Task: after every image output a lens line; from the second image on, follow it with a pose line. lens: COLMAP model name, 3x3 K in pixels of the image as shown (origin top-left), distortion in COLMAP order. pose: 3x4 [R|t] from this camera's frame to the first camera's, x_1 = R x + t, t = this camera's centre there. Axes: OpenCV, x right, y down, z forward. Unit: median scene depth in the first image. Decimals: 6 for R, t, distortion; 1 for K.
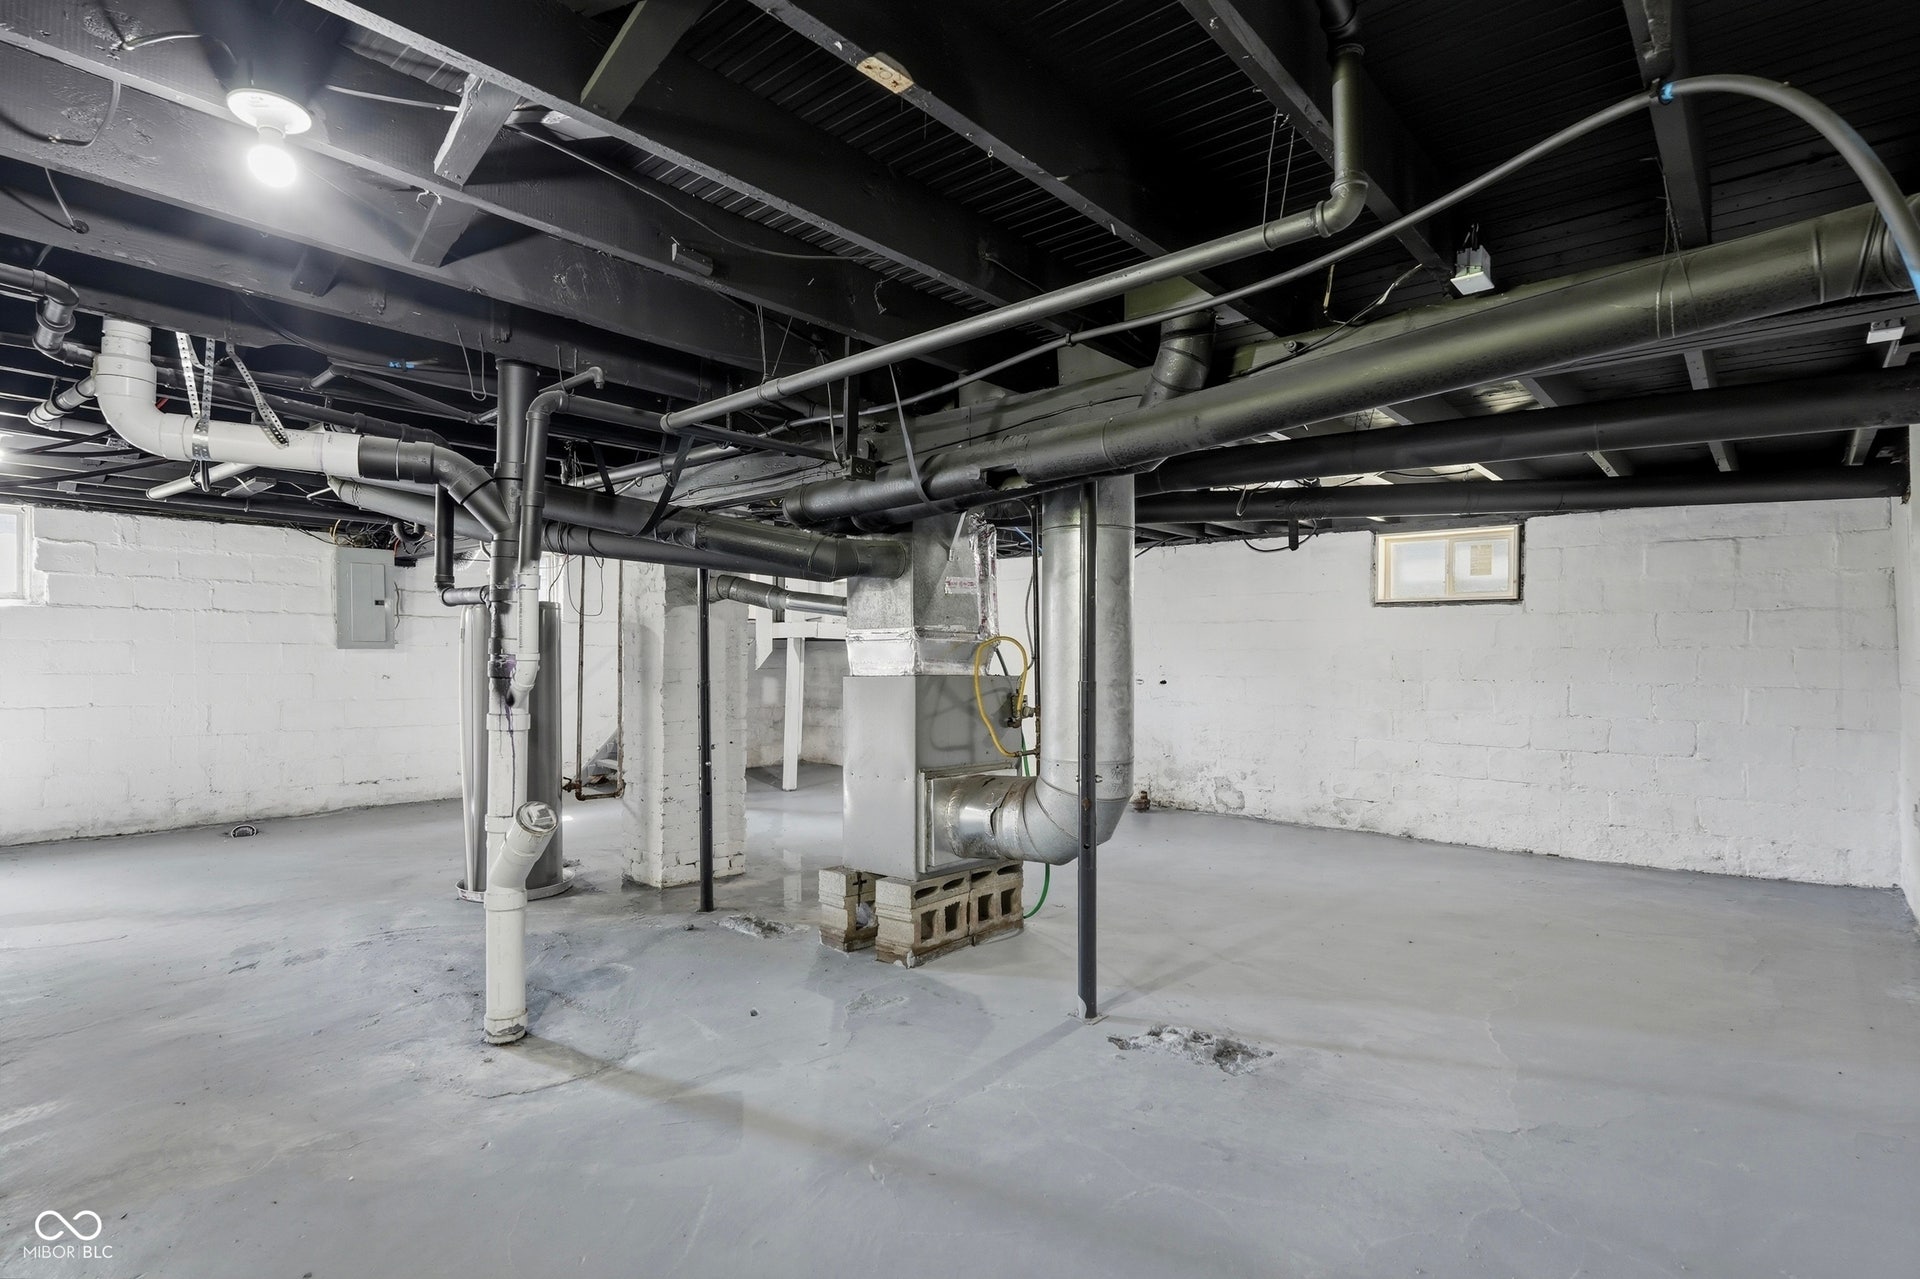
lens RADIAL K [[950.6, 0, 962.6], [0, 950.6, 643.2], [0, 0, 1]] dist [-0.008979, 0.002051]
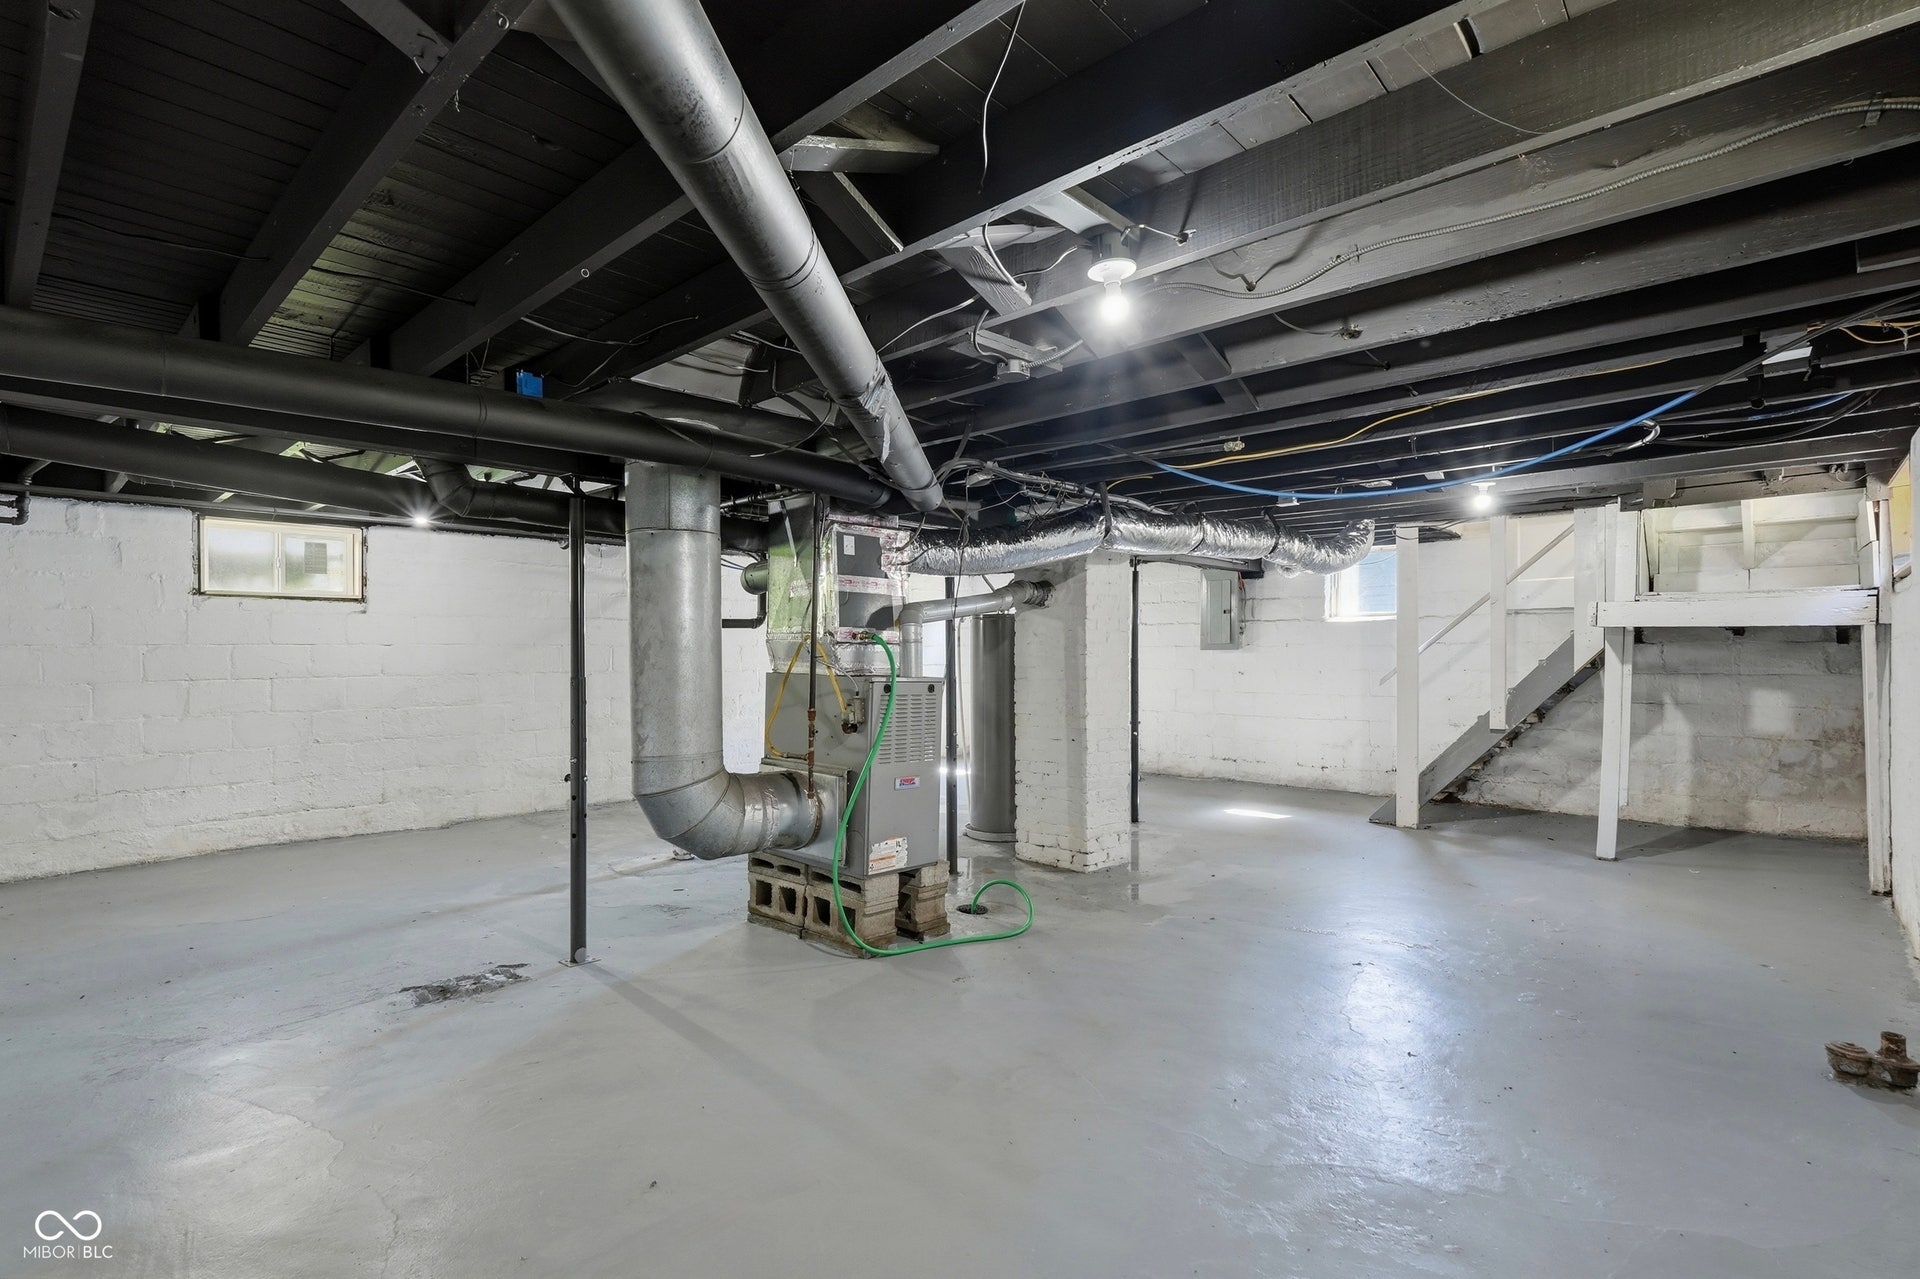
lens RADIAL K [[950.6, 0, 962.8], [0, 950.6, 647.0], [0, 0, 1]] dist [-0.008979, 0.002051]
pose [[-0.054334, -0.009403, -0.998479, 0.825651], [0.009932, 0.999901, -0.009957, 0.015056], [0.998473, -0.010458, -0.054235, 0.999325]]
